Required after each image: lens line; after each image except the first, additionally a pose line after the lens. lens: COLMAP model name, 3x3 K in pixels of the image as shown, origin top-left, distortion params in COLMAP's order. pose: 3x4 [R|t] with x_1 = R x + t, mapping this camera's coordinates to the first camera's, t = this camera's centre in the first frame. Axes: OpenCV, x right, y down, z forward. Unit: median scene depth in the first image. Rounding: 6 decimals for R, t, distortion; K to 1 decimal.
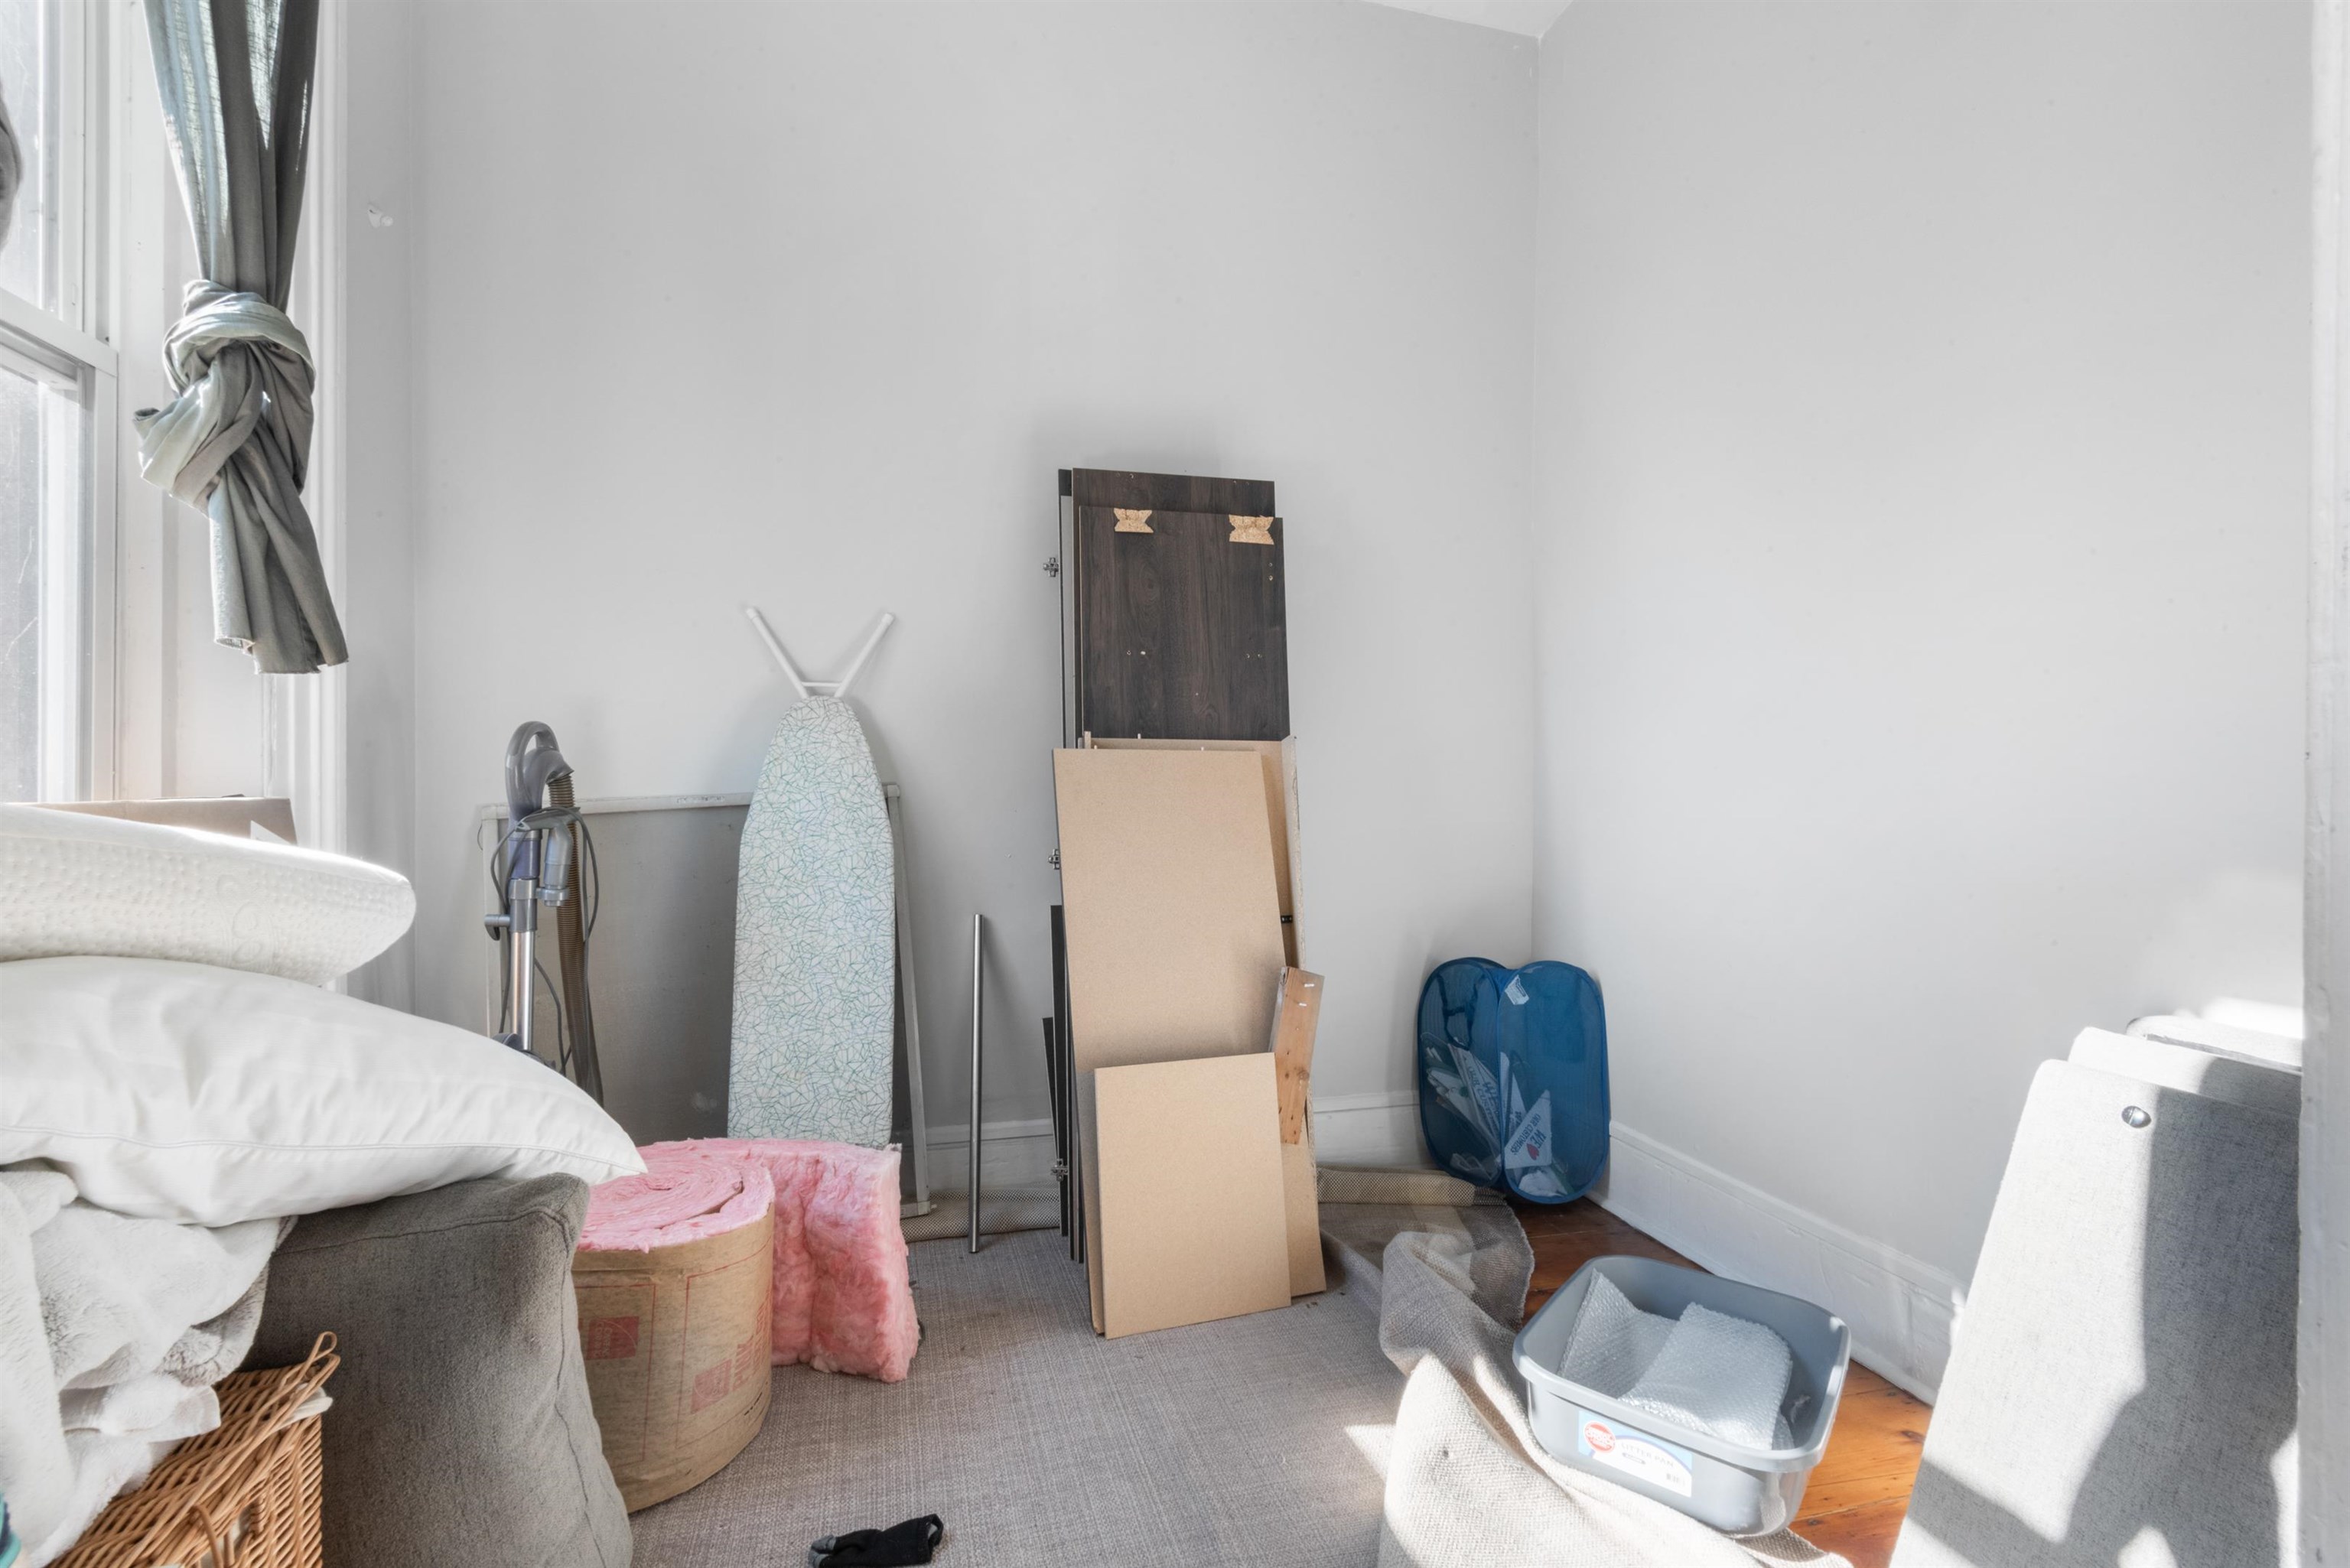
lens RADIAL K [[1073.1, 0, 1165.3], [0, 1073.1, 779.0], [0, 0, 1]] dist [0.027992, -0.016321]
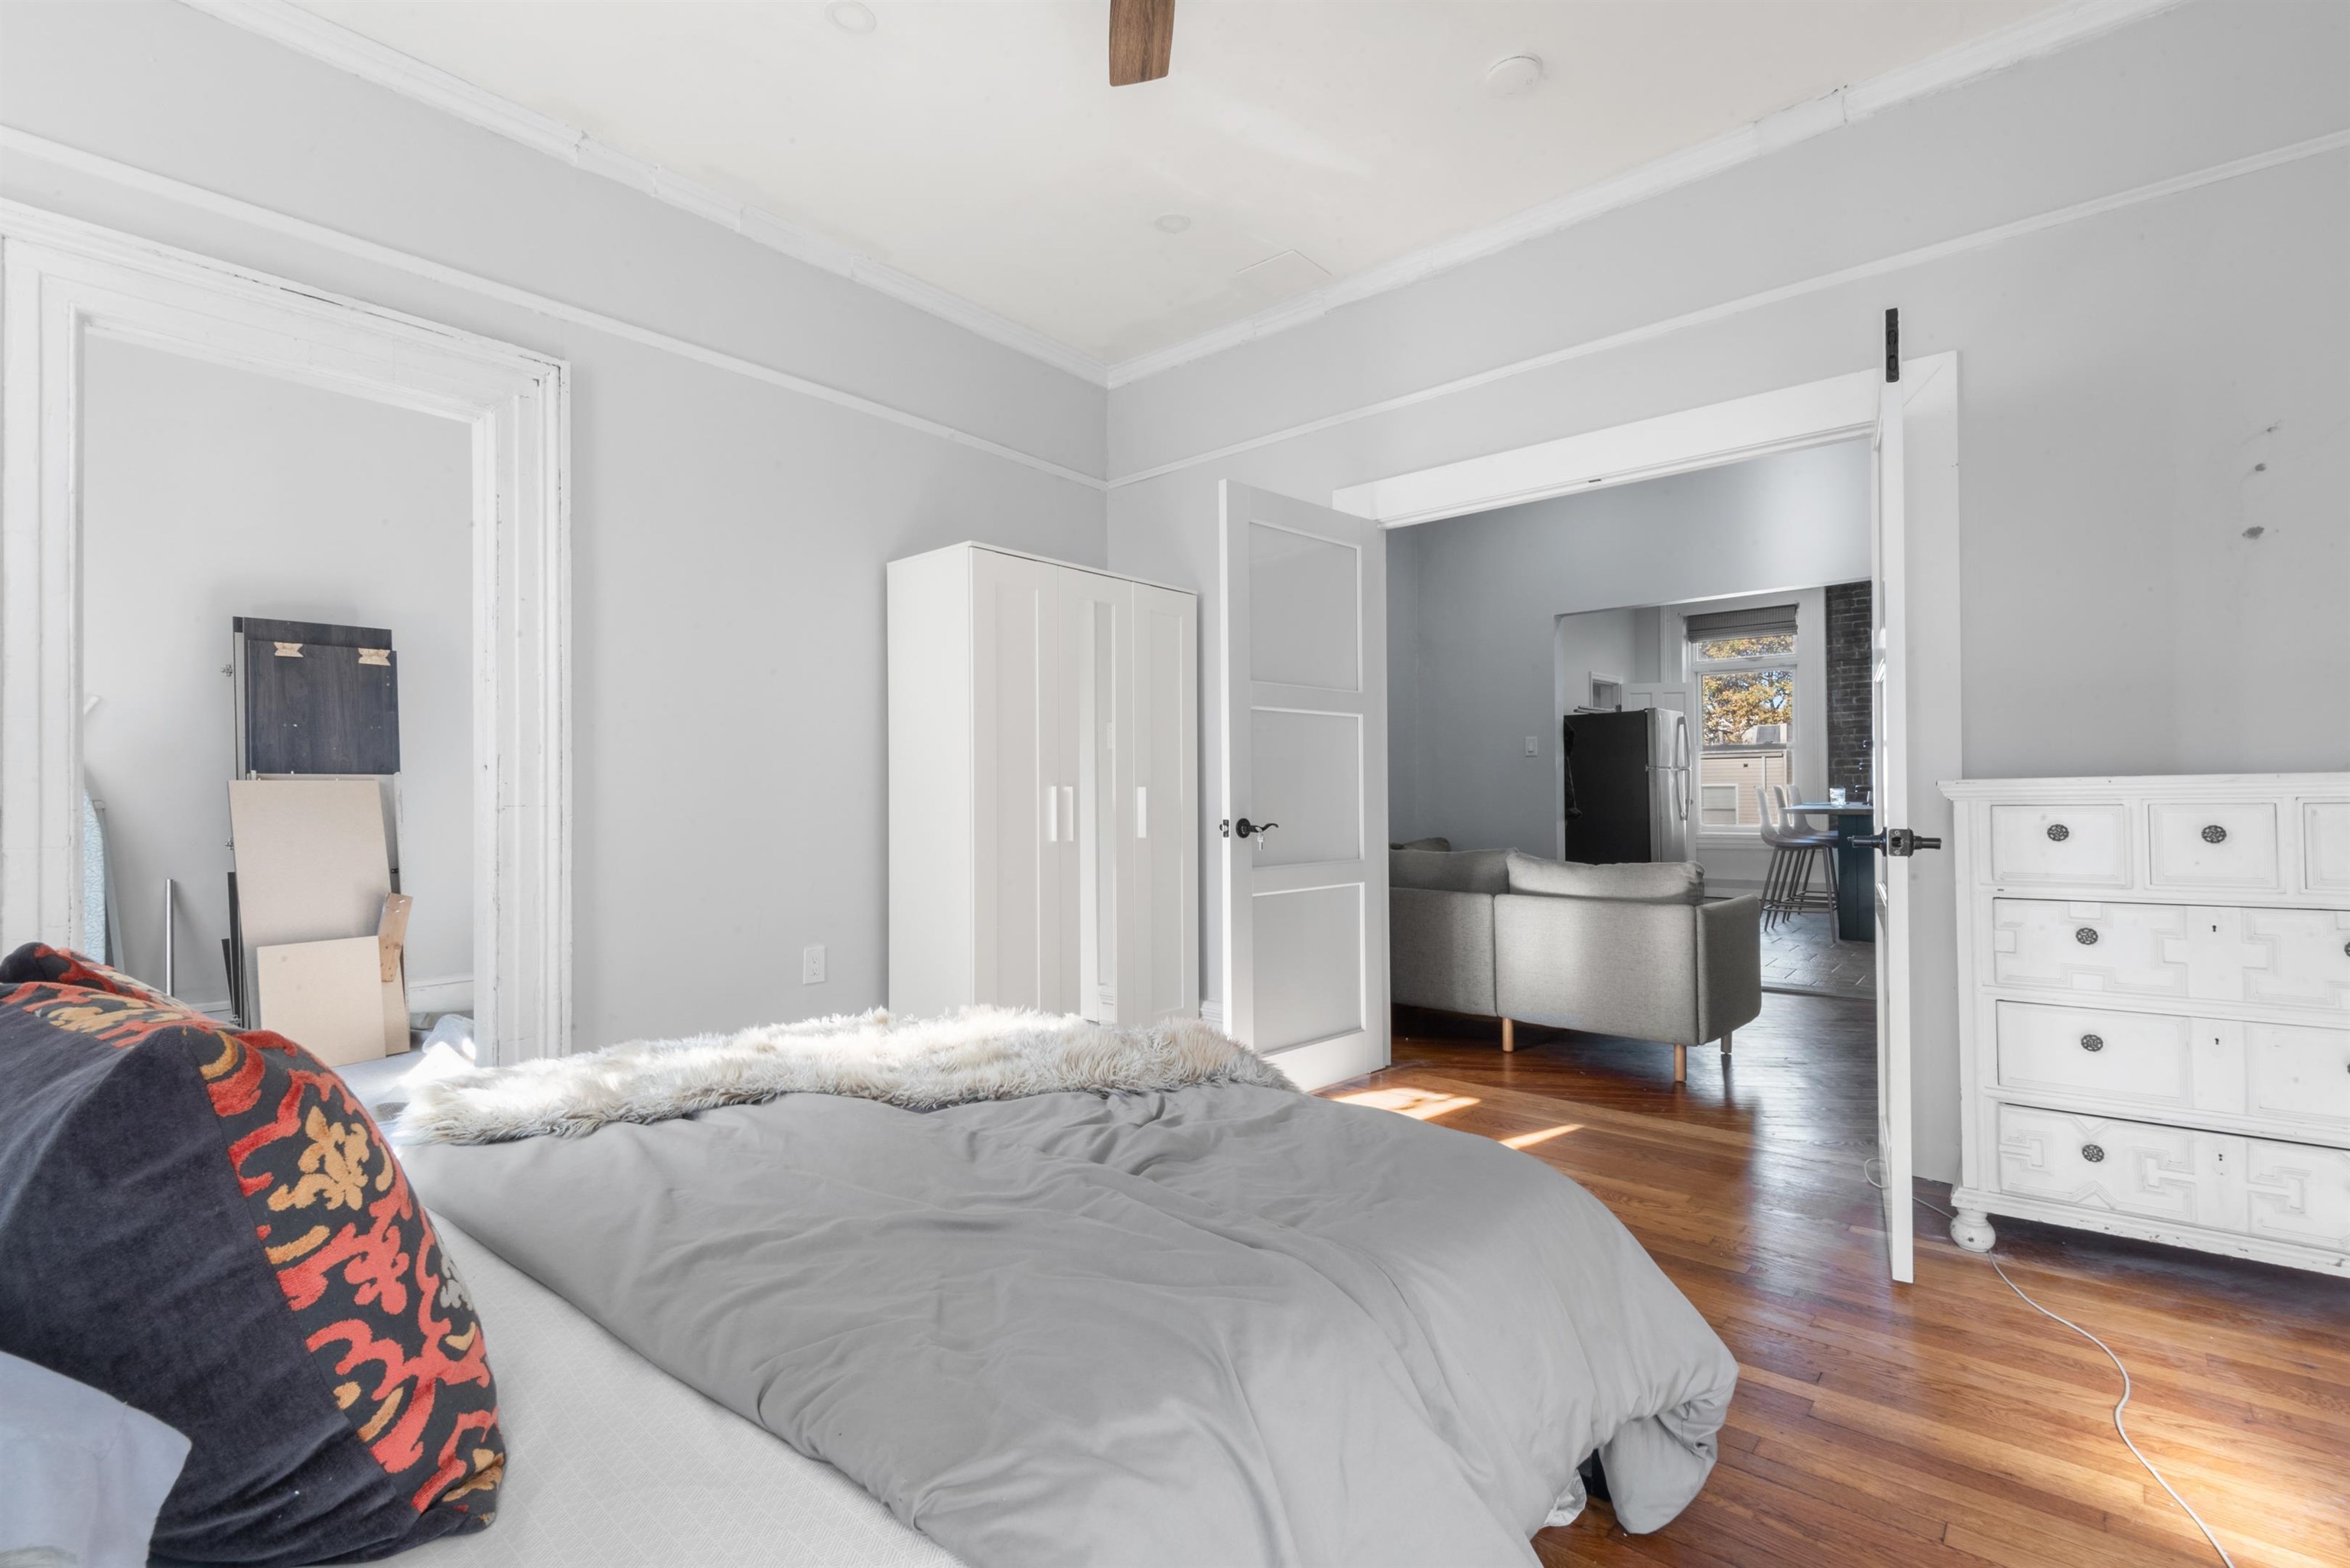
lens RADIAL K [[1073.1, 0, 1163.2], [0, 1073.1, 782.7], [0, 0, 1]] dist [0.027992, -0.016321]
pose [[0.822794, -0.001749, 0.568338, 0.137831], [0.004909, 0.999980, -0.004029, -0.007717], [-0.568319, 0.006105, 0.822785, -1.276166]]
